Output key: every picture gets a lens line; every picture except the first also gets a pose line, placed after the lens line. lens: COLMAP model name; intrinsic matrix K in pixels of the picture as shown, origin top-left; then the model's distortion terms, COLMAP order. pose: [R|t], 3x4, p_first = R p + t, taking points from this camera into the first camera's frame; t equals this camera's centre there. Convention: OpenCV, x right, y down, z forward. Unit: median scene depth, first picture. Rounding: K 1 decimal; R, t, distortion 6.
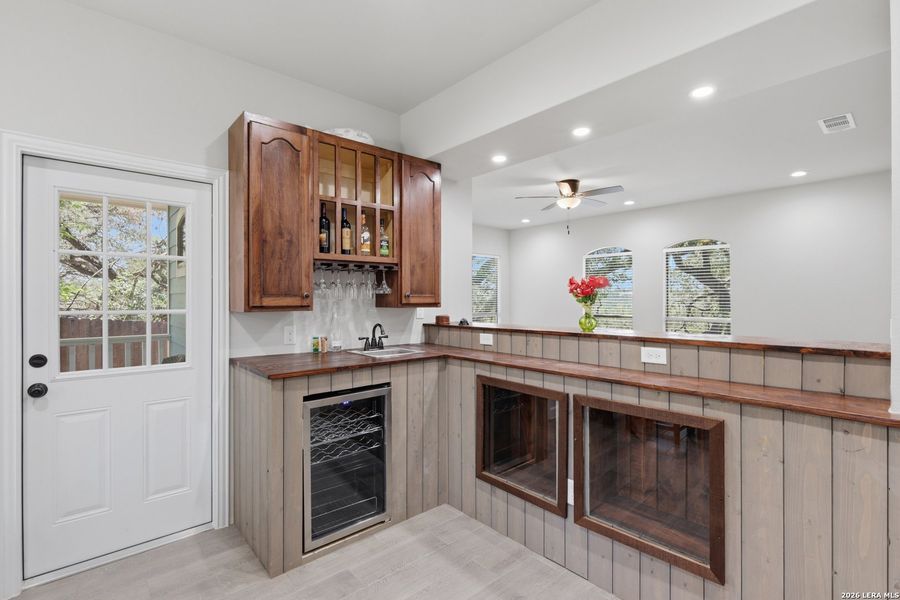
lens RADIAL K [[416.6, 0, 450.6], [0, 416.6, 300.5], [0, 0, 1]] dist [-0.009507, 0.001721]
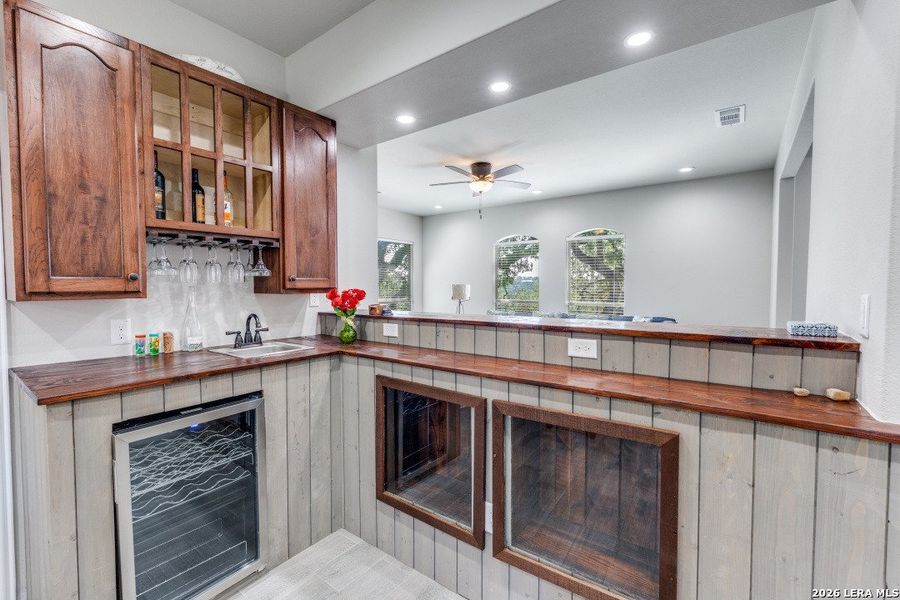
lens RADIAL K [[393.9, 0, 449.3], [0, 393.9, 300.6], [0, 0, 1]] dist [-0.001610, -0.000985]
pose [[0.979450, -0.007587, 0.201544, 0.053369], [0.000740, 0.999421, 0.034026, 0.006304], [-0.201685, -0.033178, 0.978888, 0.240939]]
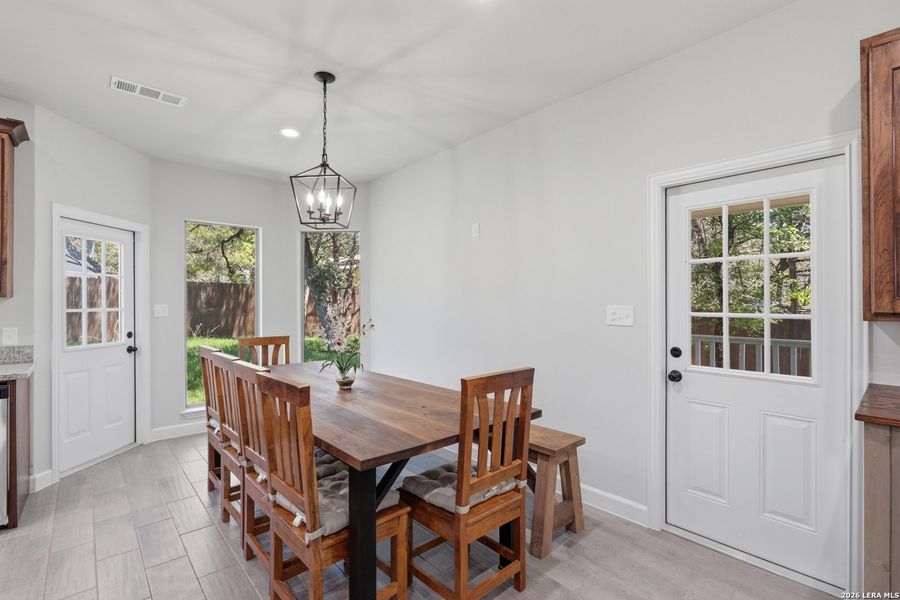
lens RADIAL K [[416.6, 0, 450.6], [0, 416.6, 300.3], [0, 0, 1]] dist [-0.009507, 0.001721]
pose [[0.004842, -0.001569, -0.999987, 0.207240], [-0.001187, 0.999998, -0.001574, -0.005160], [0.999988, 0.001195, 0.004840, 0.279695]]
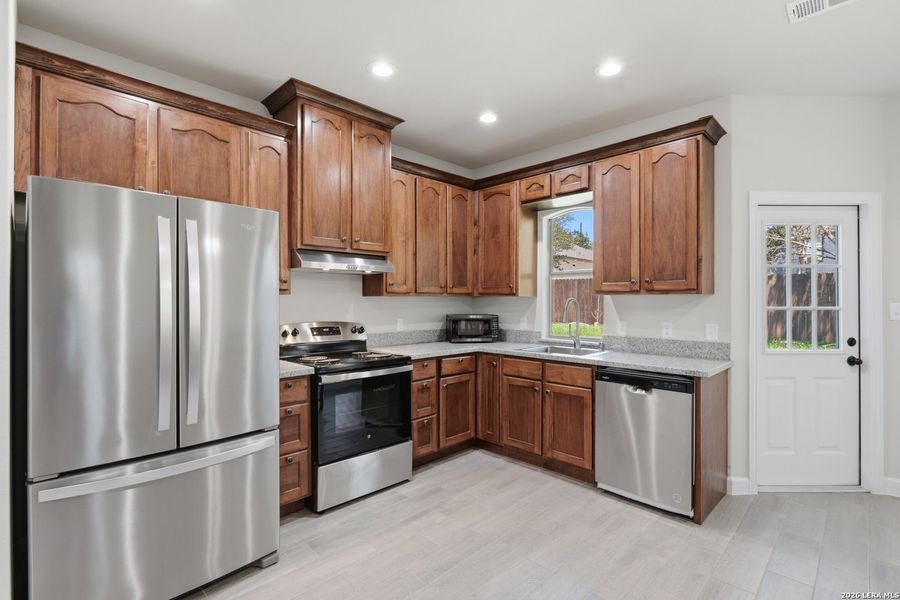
lens RADIAL K [[416.6, 0, 450.1], [0, 416.6, 301.3], [0, 0, 1]] dist [-0.009507, 0.001721]
pose [[-0.997759, 0.002325, -0.066866, -0.160102], [0.002074, 0.999991, 0.003825, 0.000619], [0.066874, 0.003678, -0.997755, 0.178962]]
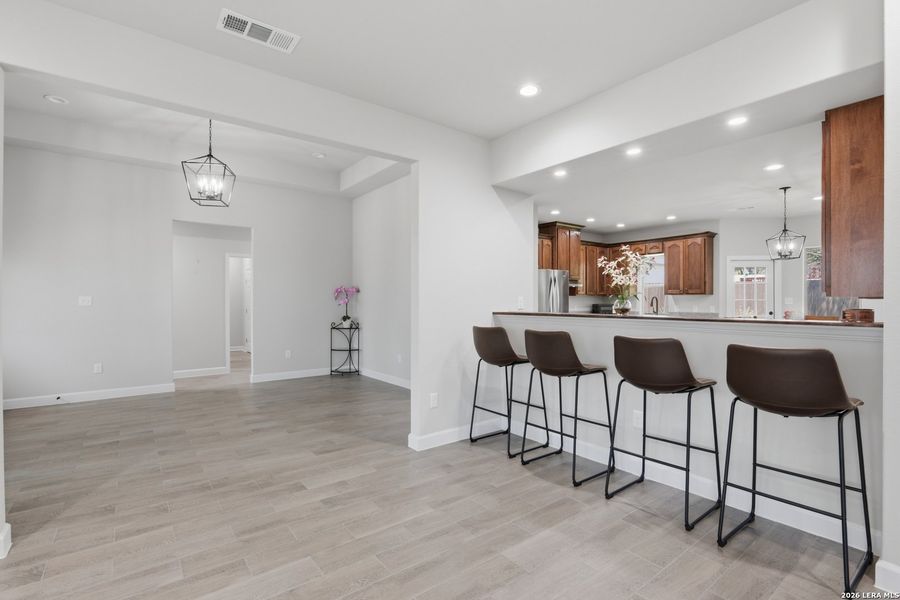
lens RADIAL K [[416.6, 0, 448.6], [0, 416.6, 302.8], [0, 0, 1]] dist [-0.009507, 0.001721]
pose [[-0.997844, 0.001346, 0.065622, 0.870425], [0.001905, 0.999962, 0.008450, 0.017902], [-0.065608, 0.008556, -0.997809, 2.475874]]
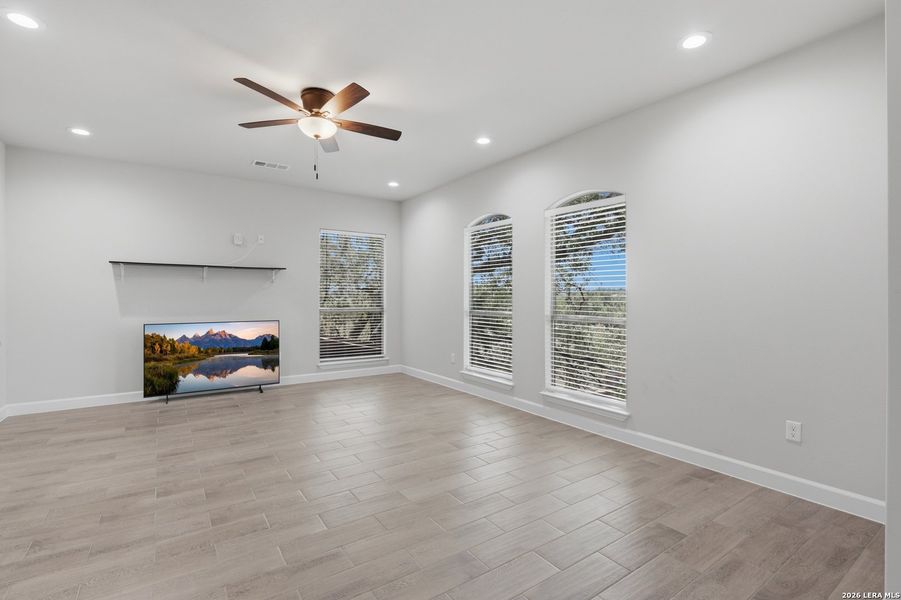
lens RADIAL K [[417.0, 0, 445.6], [0, 417.0, 298.5], [0, 0, 1]] dist [-0.009507, 0.001721]
pose [[0.992706, 0.000893, -0.120558, 1.230082], [0.000221, 0.999957, 0.009233, 0.015121], [0.120561, -0.009192, 0.992663, 0.982961]]
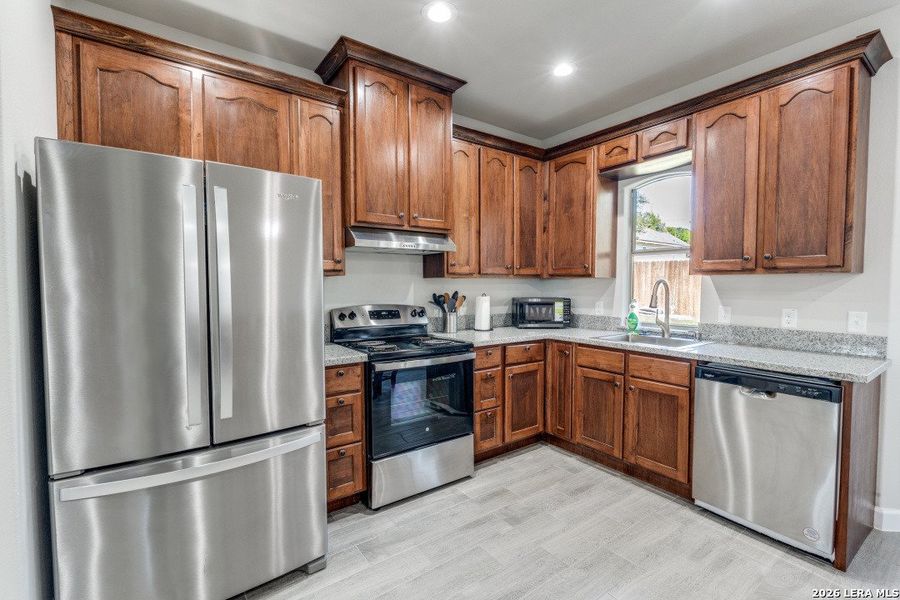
lens RADIAL K [[393.9, 0, 450.1], [0, 393.9, 300.2], [0, 0, 1]] dist [-0.001610, -0.000985]
pose [[-0.995275, -0.000931, 0.097087, -0.167975], [0.003166, 0.999111, 0.042030, 0.007432], [-0.097040, 0.042138, -0.994388, -0.016086]]
